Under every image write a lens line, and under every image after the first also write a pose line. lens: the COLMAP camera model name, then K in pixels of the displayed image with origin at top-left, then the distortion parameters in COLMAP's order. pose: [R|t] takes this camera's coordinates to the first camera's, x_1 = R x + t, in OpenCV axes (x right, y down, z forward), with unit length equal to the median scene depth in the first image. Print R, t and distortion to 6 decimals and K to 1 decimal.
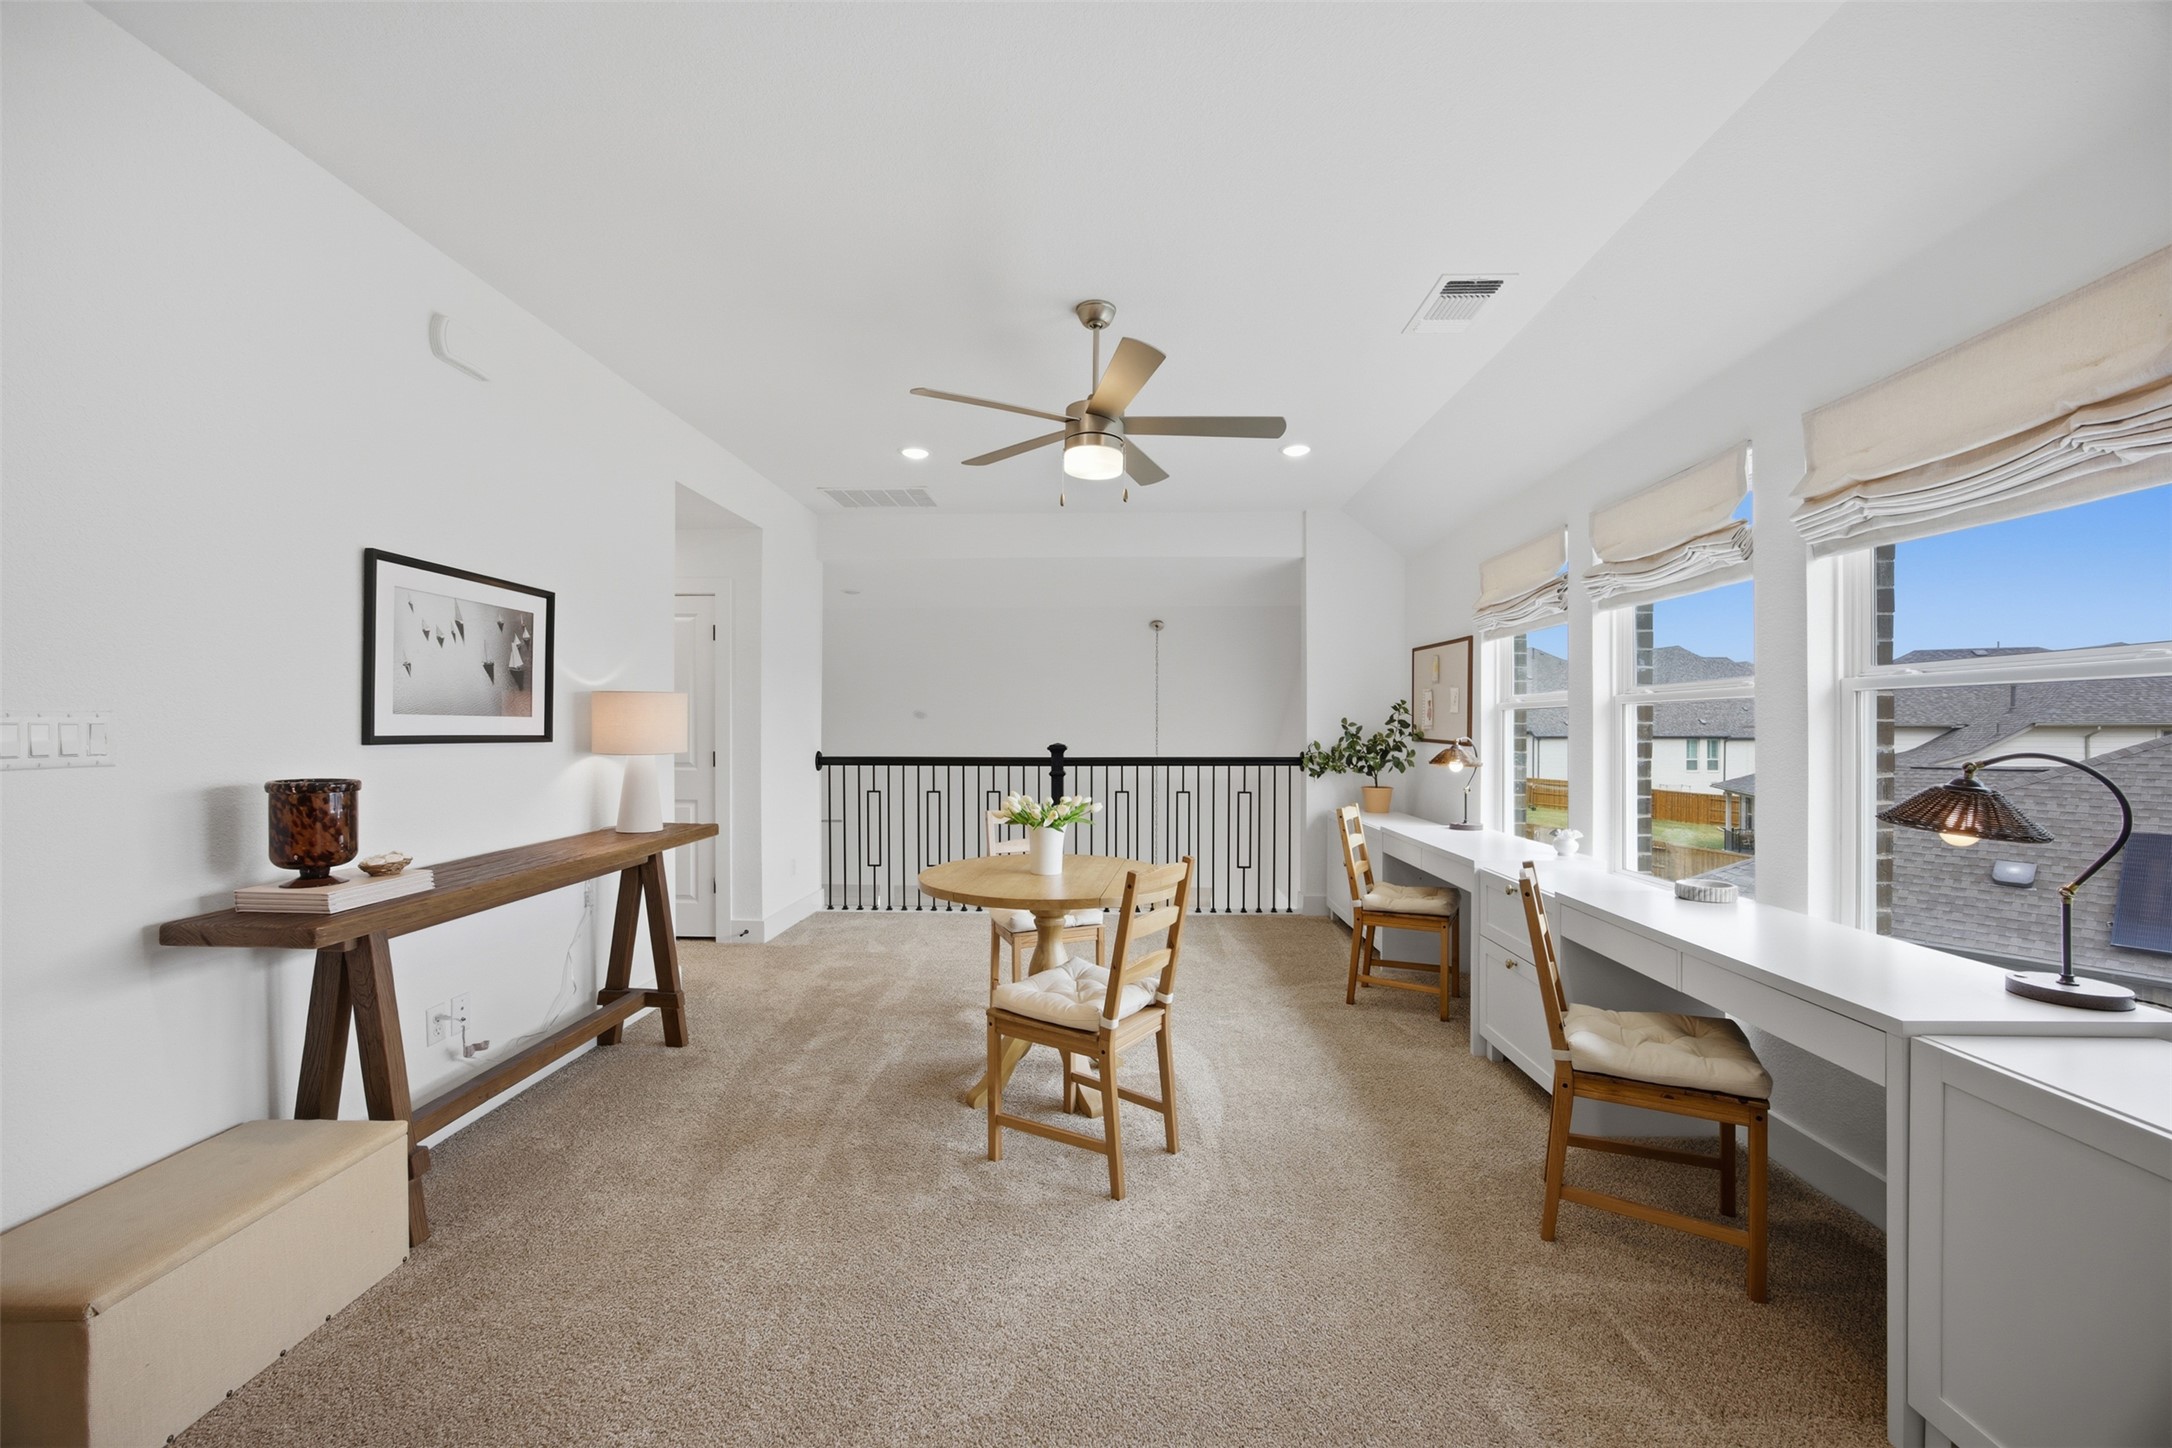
lens RADIAL K [[829.0, 0, 1089.9], [0, 829.0, 734.1], [0, 0, 1]] dist [-0.051327, 0.012928]
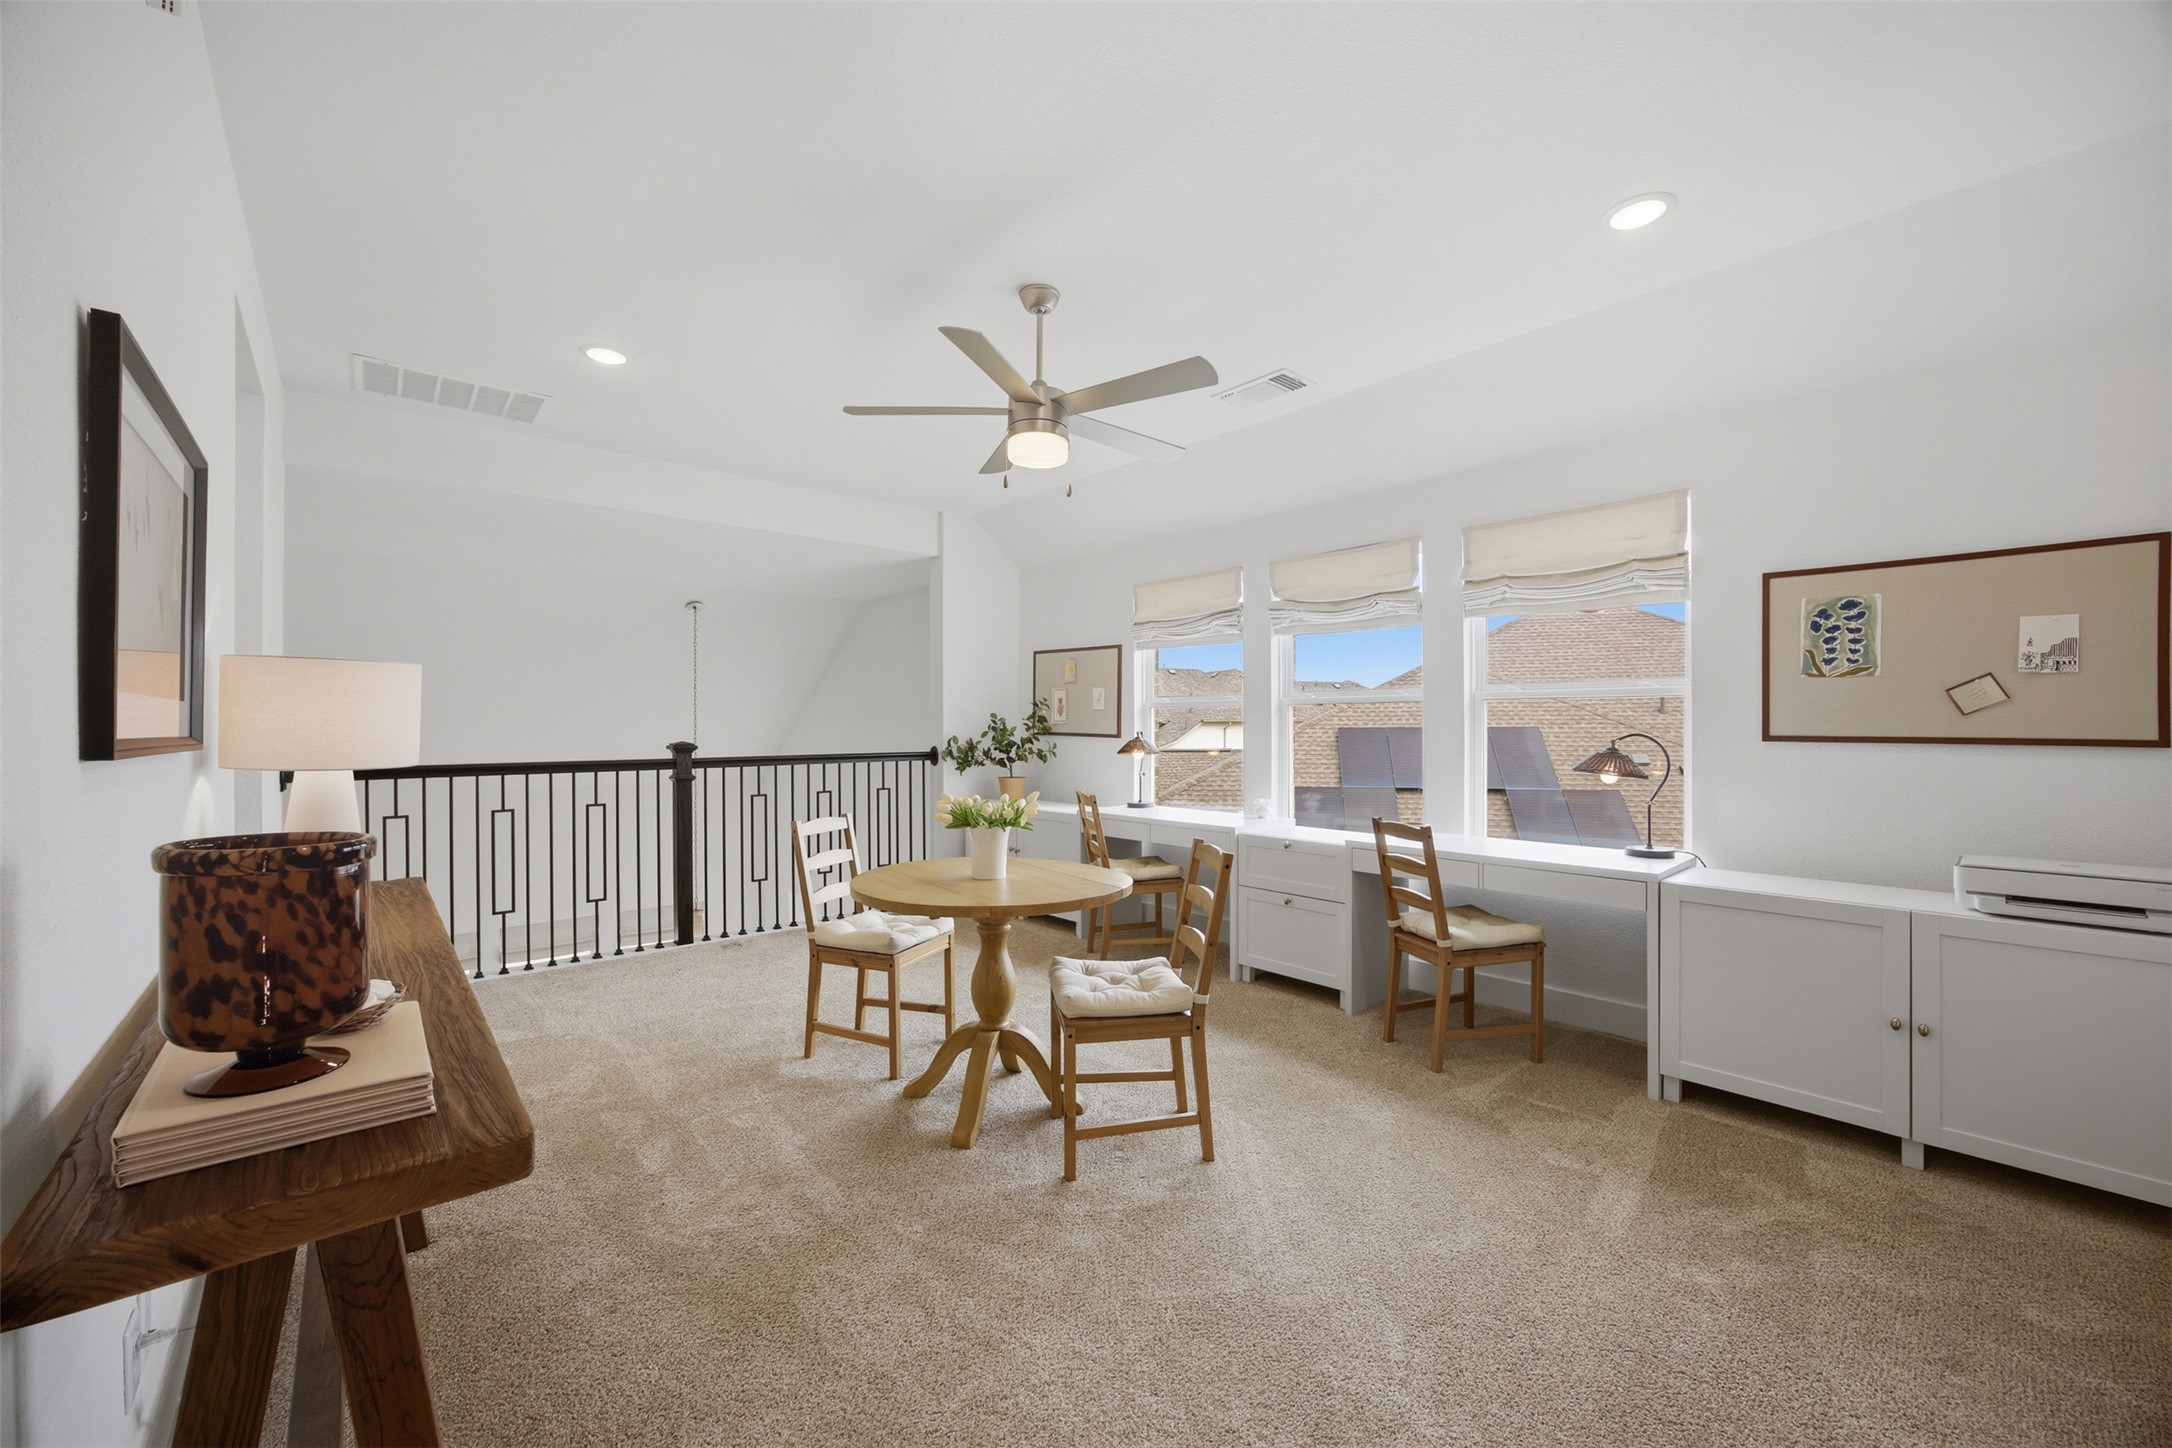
lens RADIAL K [[831.8, 0, 1086.0], [0, 831.8, 724.0], [0, 0, 1]] dist [-0.053218, 0.013084]
pose [[0.721843, -0.000431, 0.692057, -0.572105], [0.006720, 0.999957, -0.006386, 0.002896], [-0.692024, 0.009261, 0.721815, 0.231765]]
